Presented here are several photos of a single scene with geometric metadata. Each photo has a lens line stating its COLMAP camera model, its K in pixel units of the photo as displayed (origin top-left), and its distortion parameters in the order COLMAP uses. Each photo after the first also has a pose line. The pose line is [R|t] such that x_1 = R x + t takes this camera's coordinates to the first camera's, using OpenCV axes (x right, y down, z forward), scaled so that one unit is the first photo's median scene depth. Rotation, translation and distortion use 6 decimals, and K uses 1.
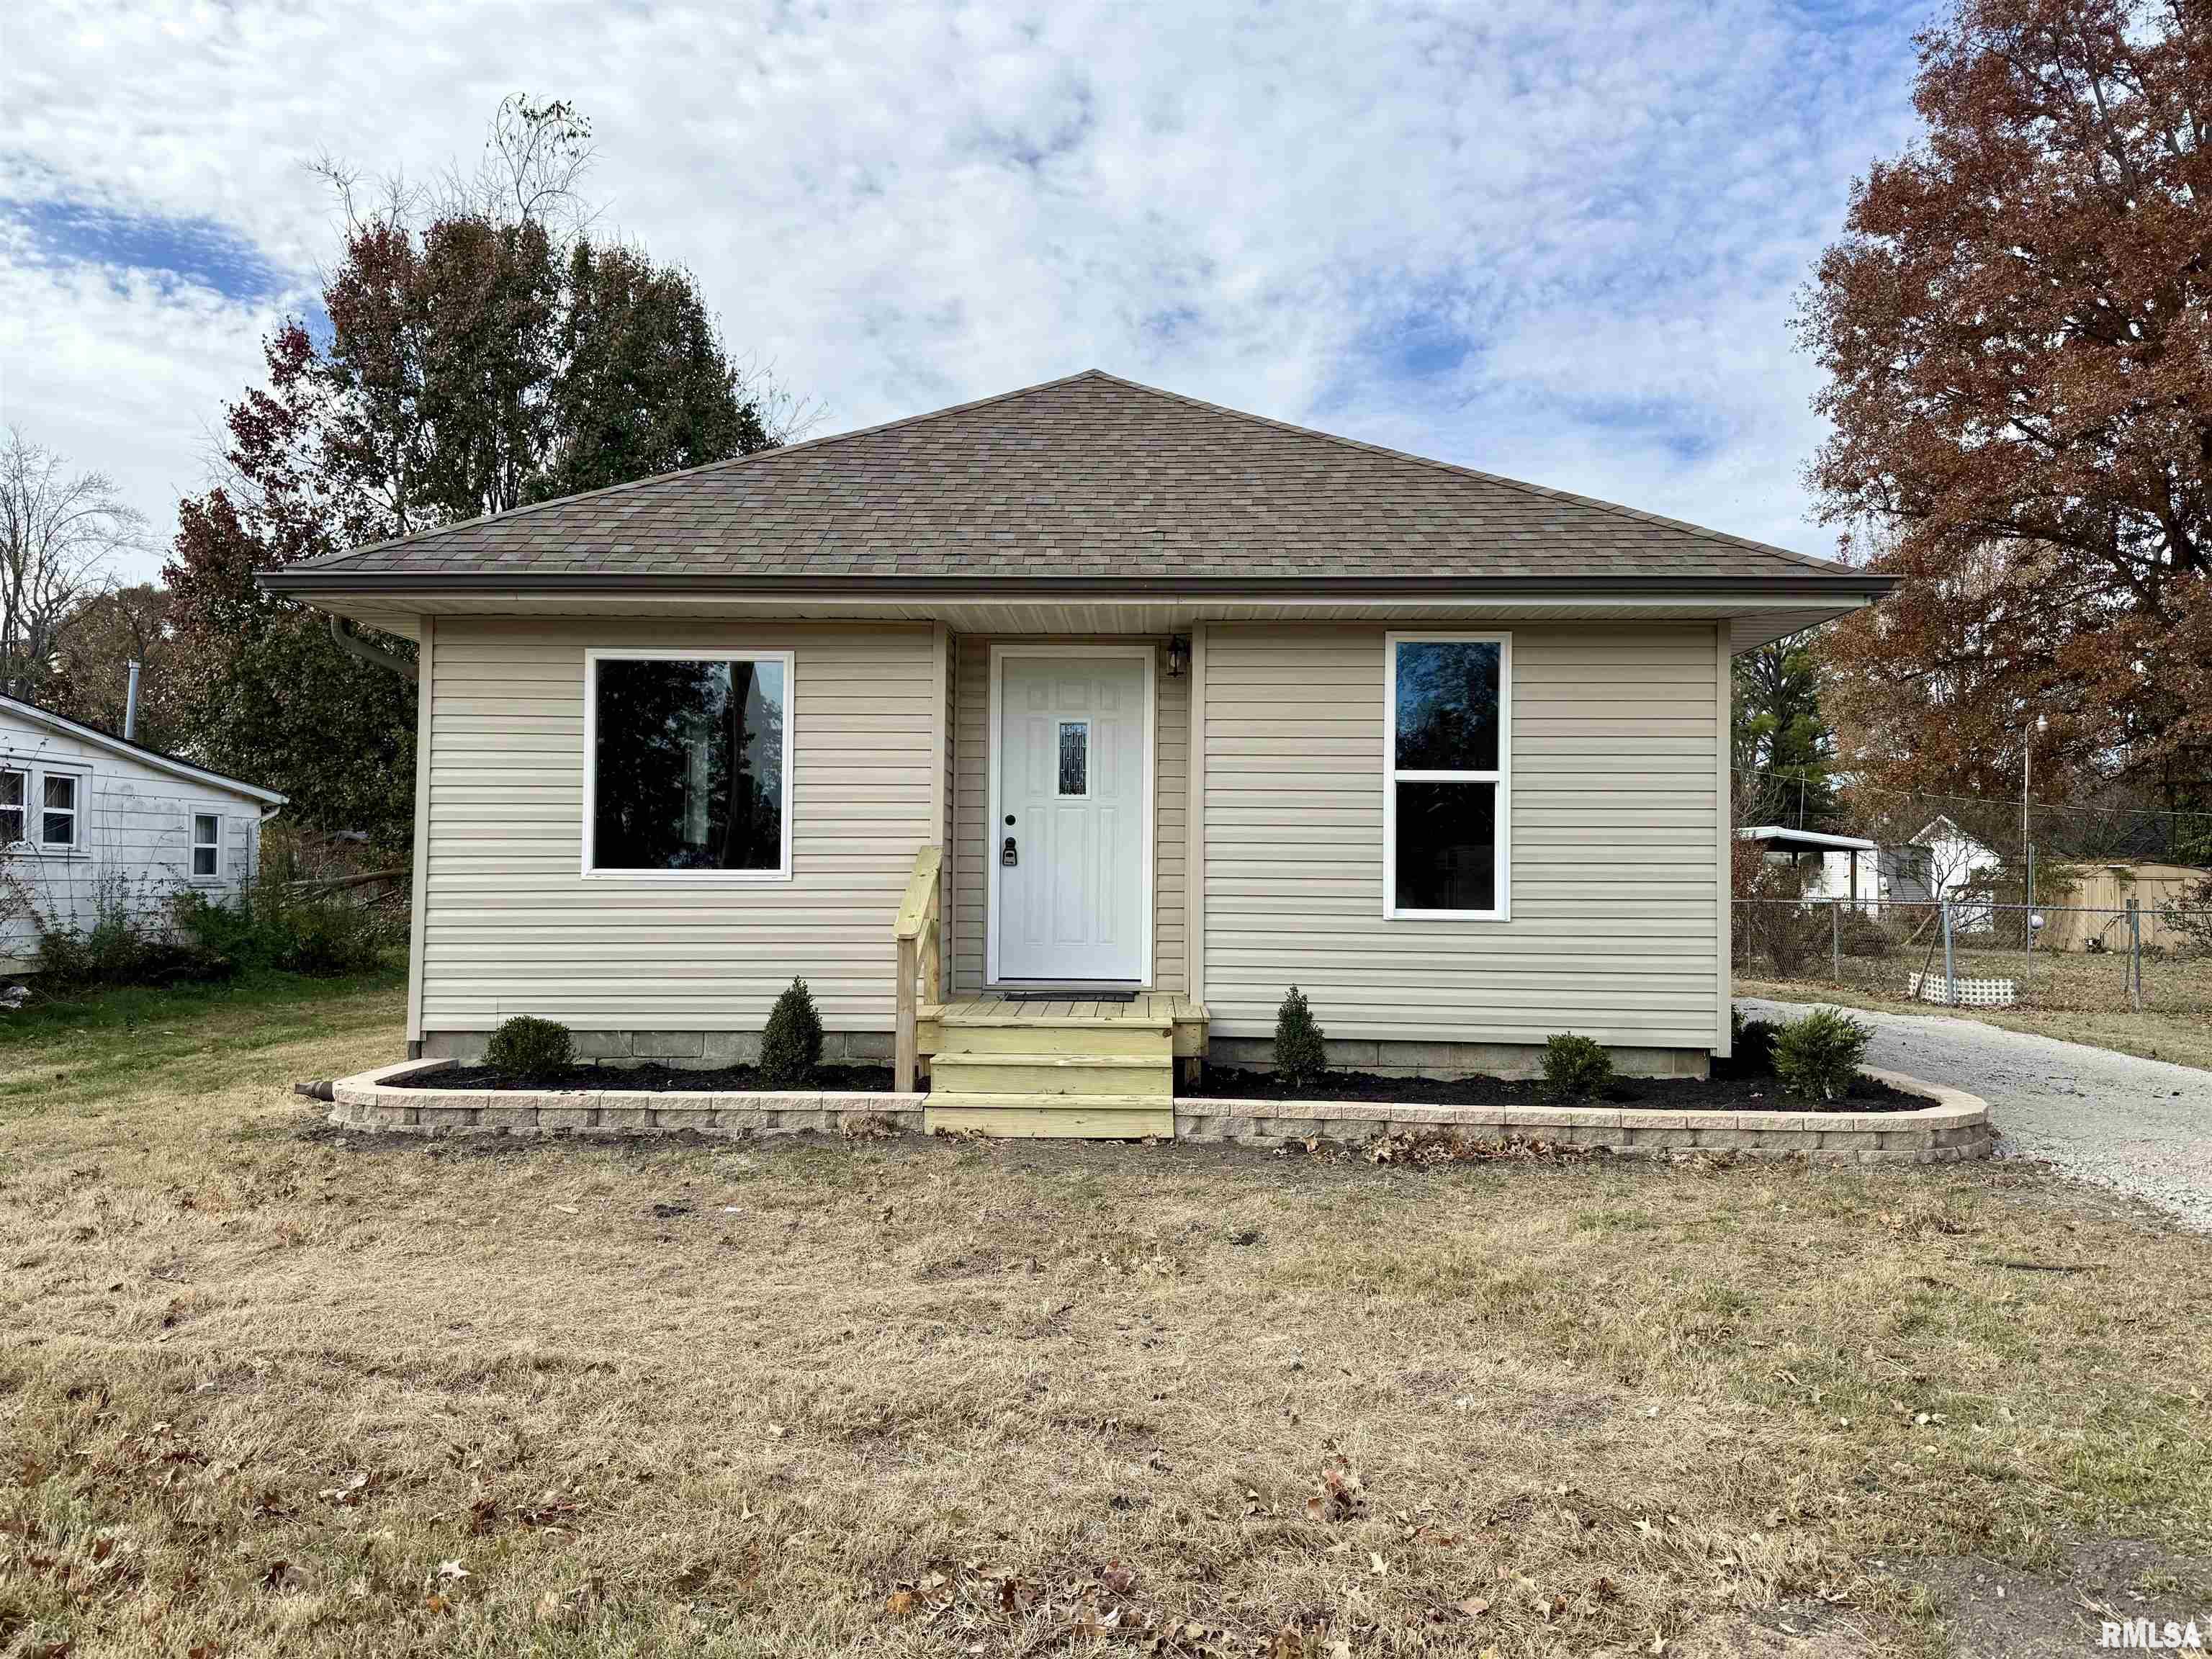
lens RADIAL K [[1551.5, 0, 1090.1], [0, 1551.5, 827.9], [0, 0, 1]] dist [0.028551, -0.048734]
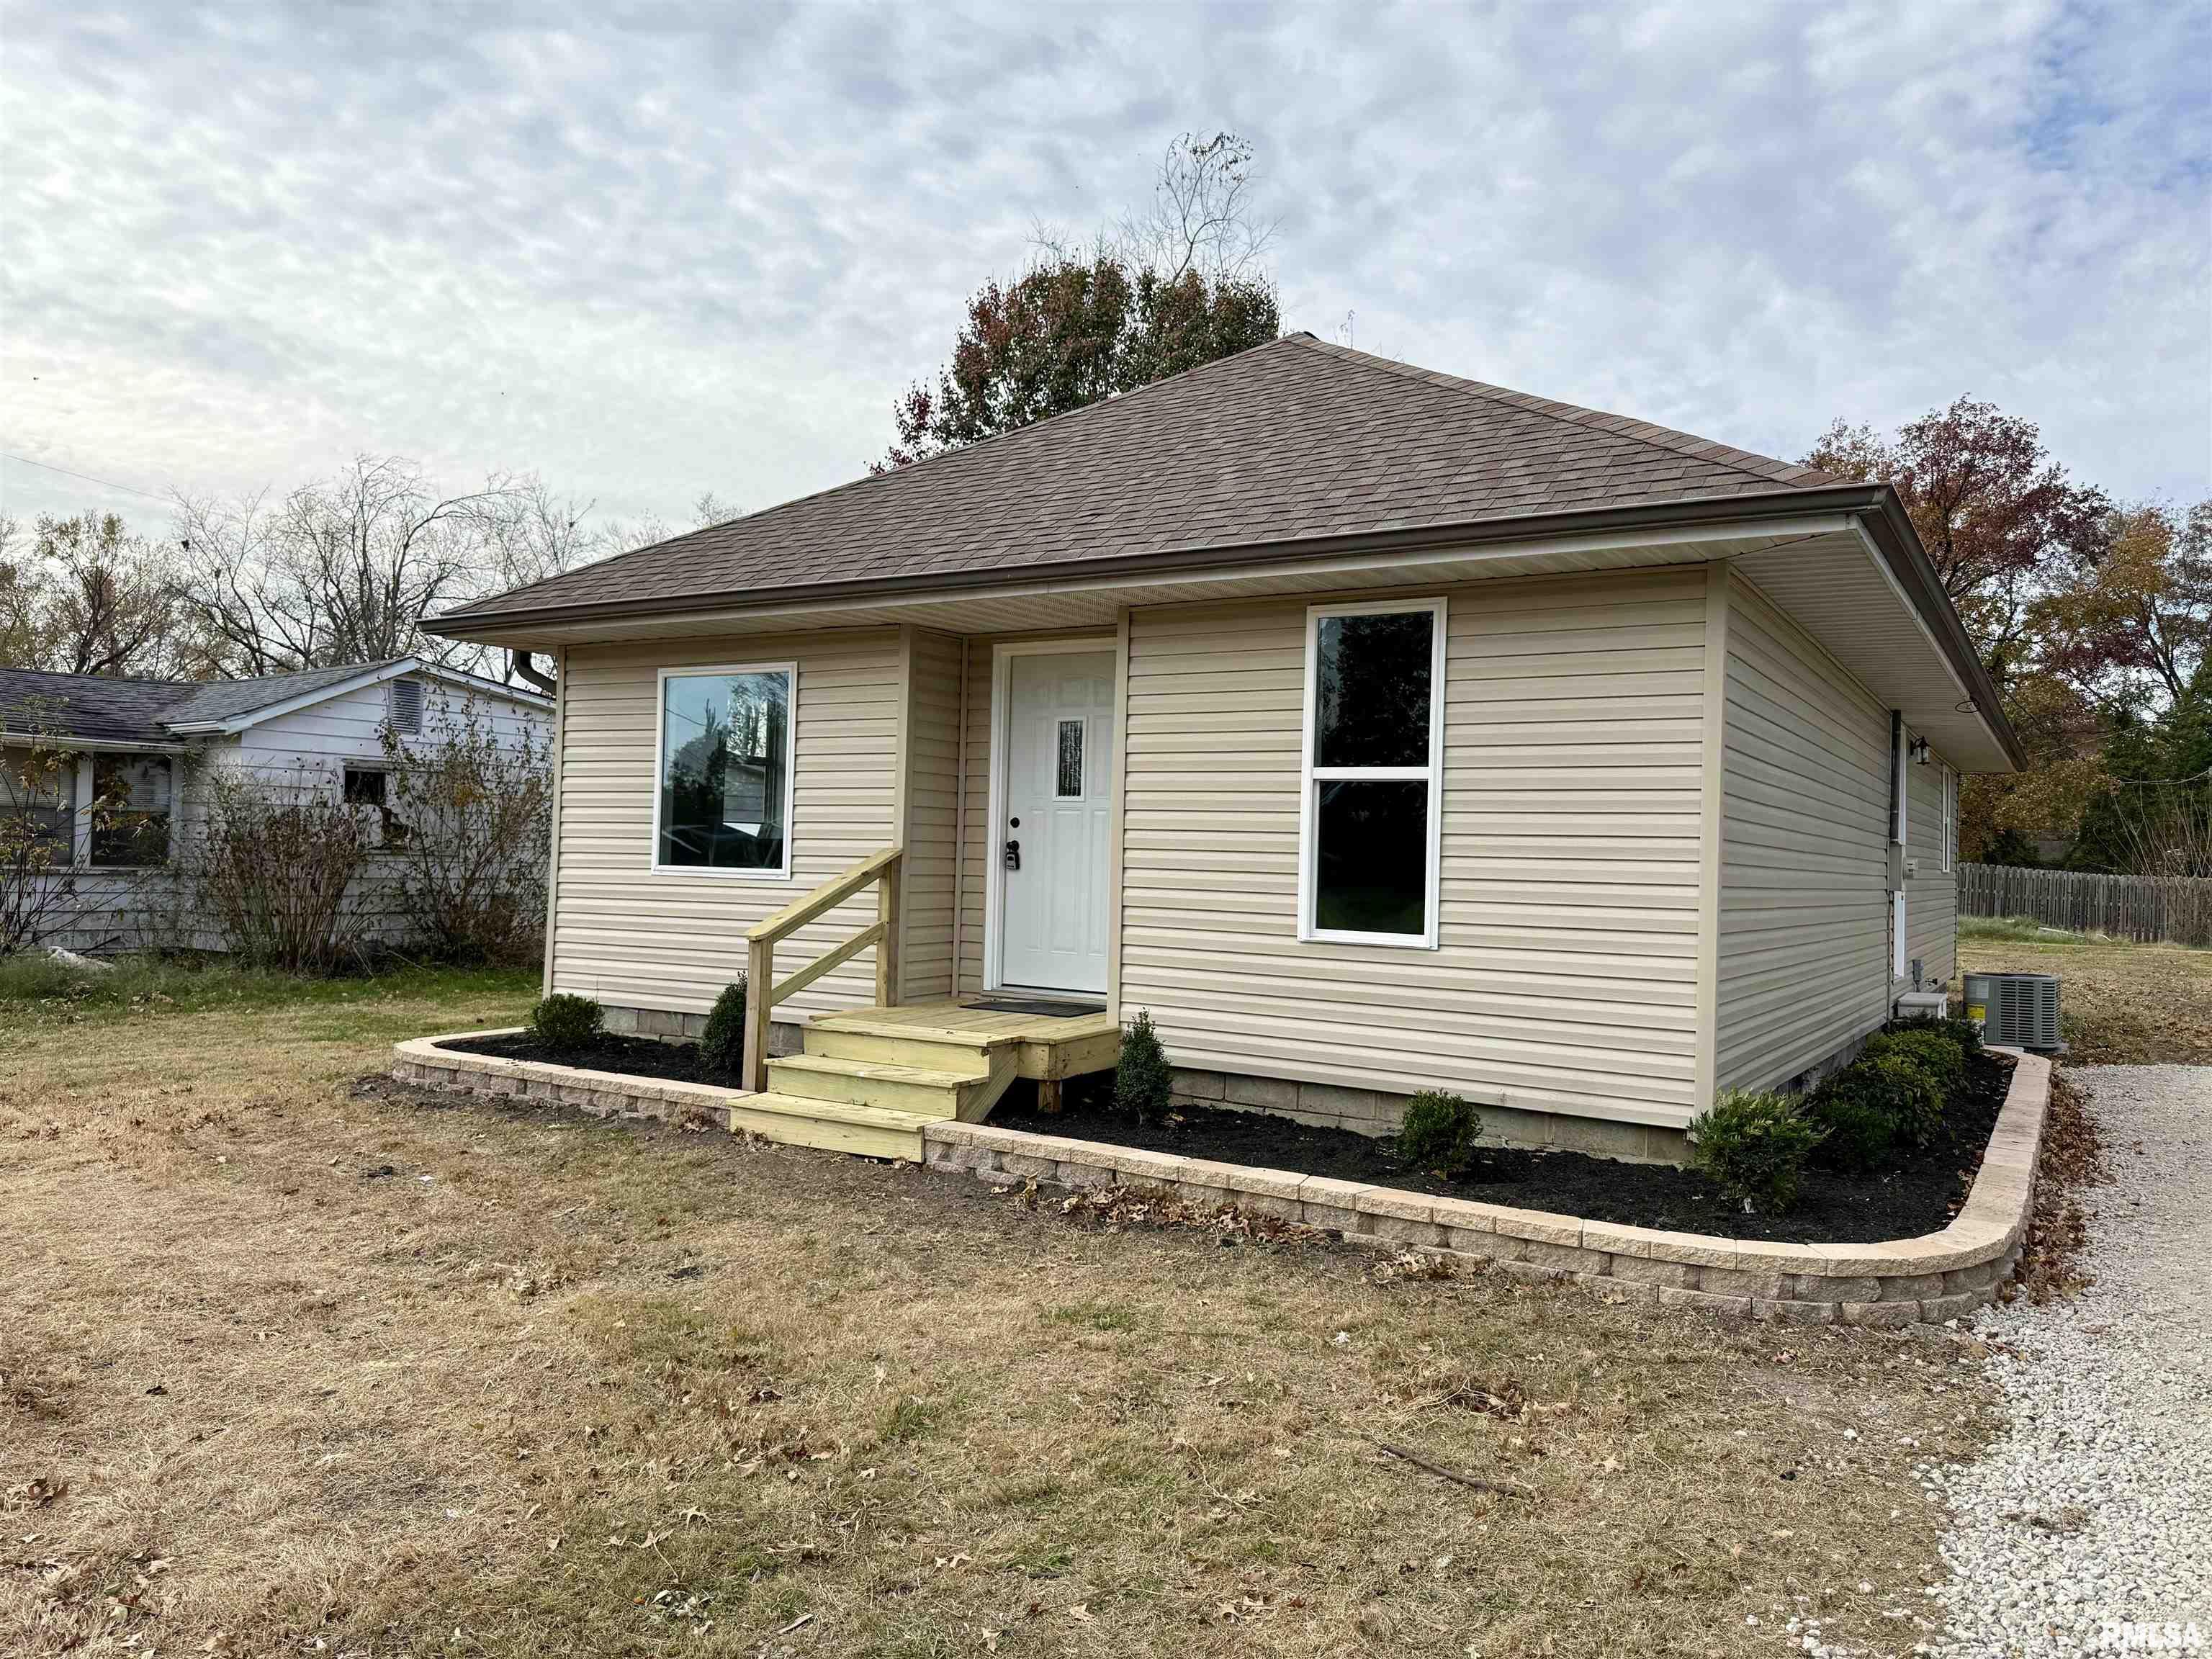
lens RADIAL K [[1551.5, 0, 1109.9], [0, 1551.5, 816.6], [0, 0, 1]] dist [0.028551, -0.048734]
pose [[0.866686, 0.001712, -0.498851, 0.527007], [-0.003276, 0.999992, -0.002259, -0.007723], [0.498843, 0.003592, 0.866685, 0.200244]]
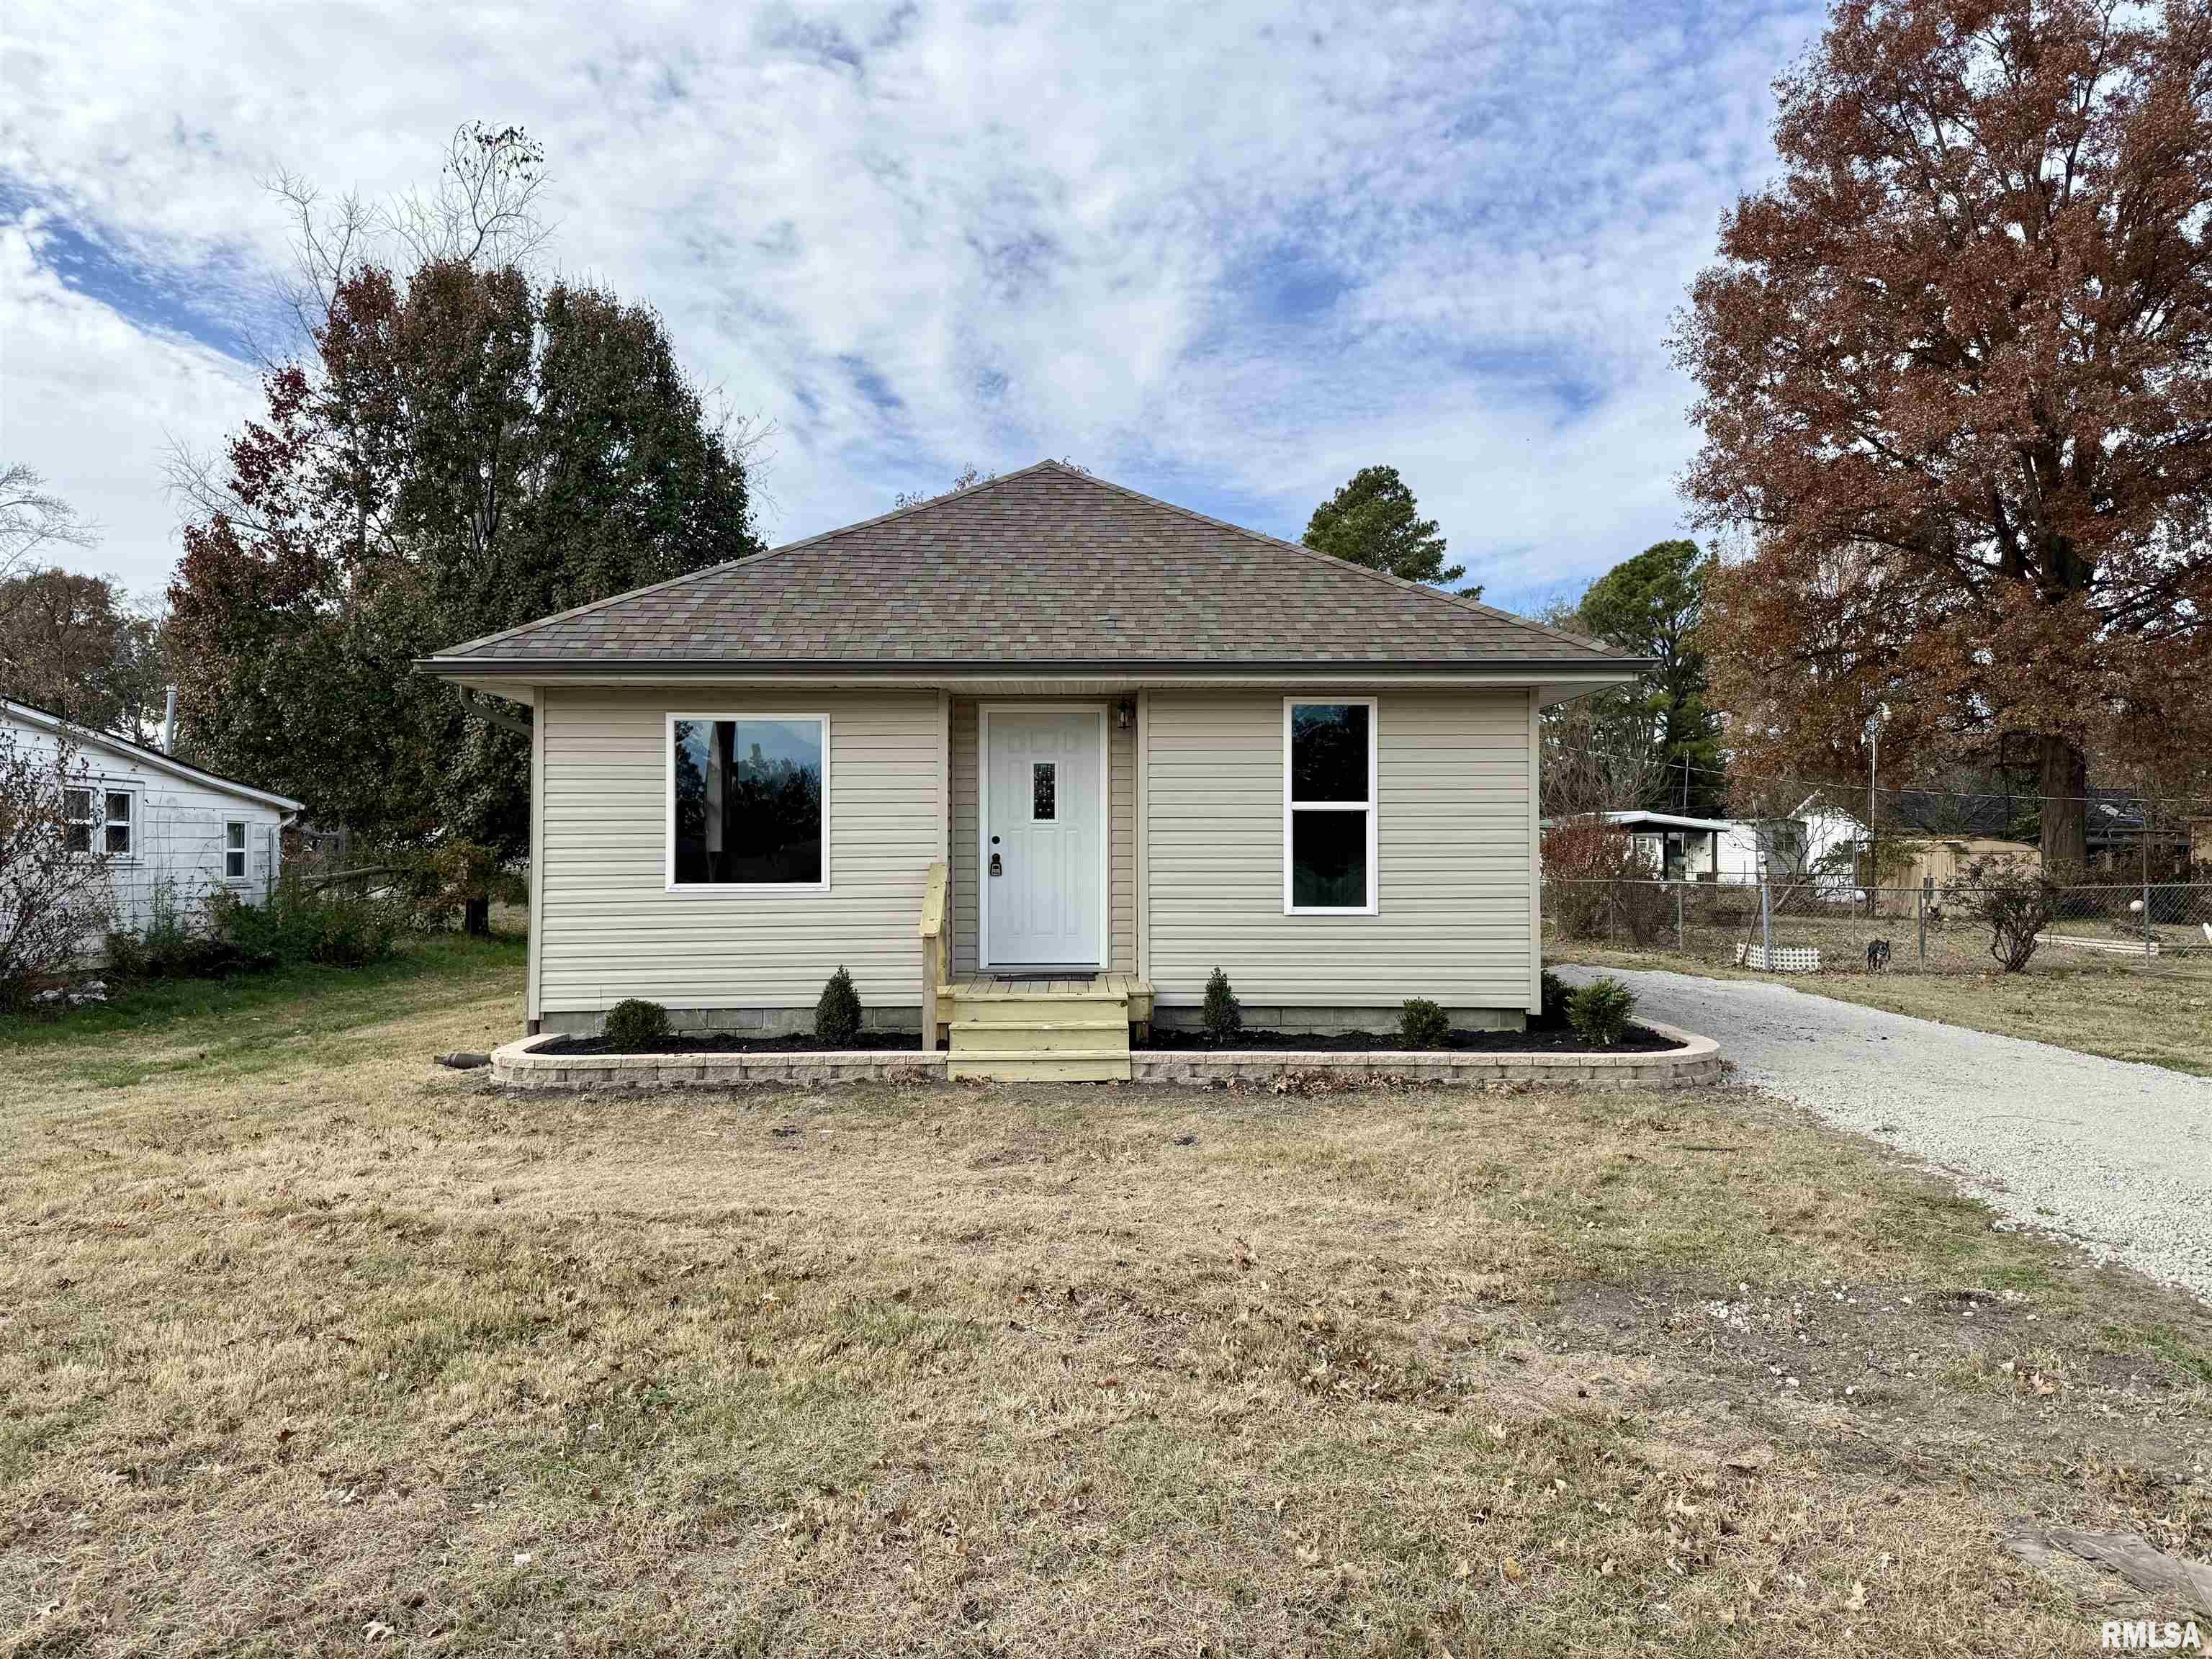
lens RADIAL K [[1551.5, 0, 1095.2], [0, 1551.5, 812.2], [0, 0, 1]] dist [0.028551, -0.048734]
pose [[0.998563, -0.010259, 0.052605, -0.039787], [0.009907, 0.999927, 0.006936, -0.039380], [-0.052672, -0.006405, 0.998591, -0.309376]]
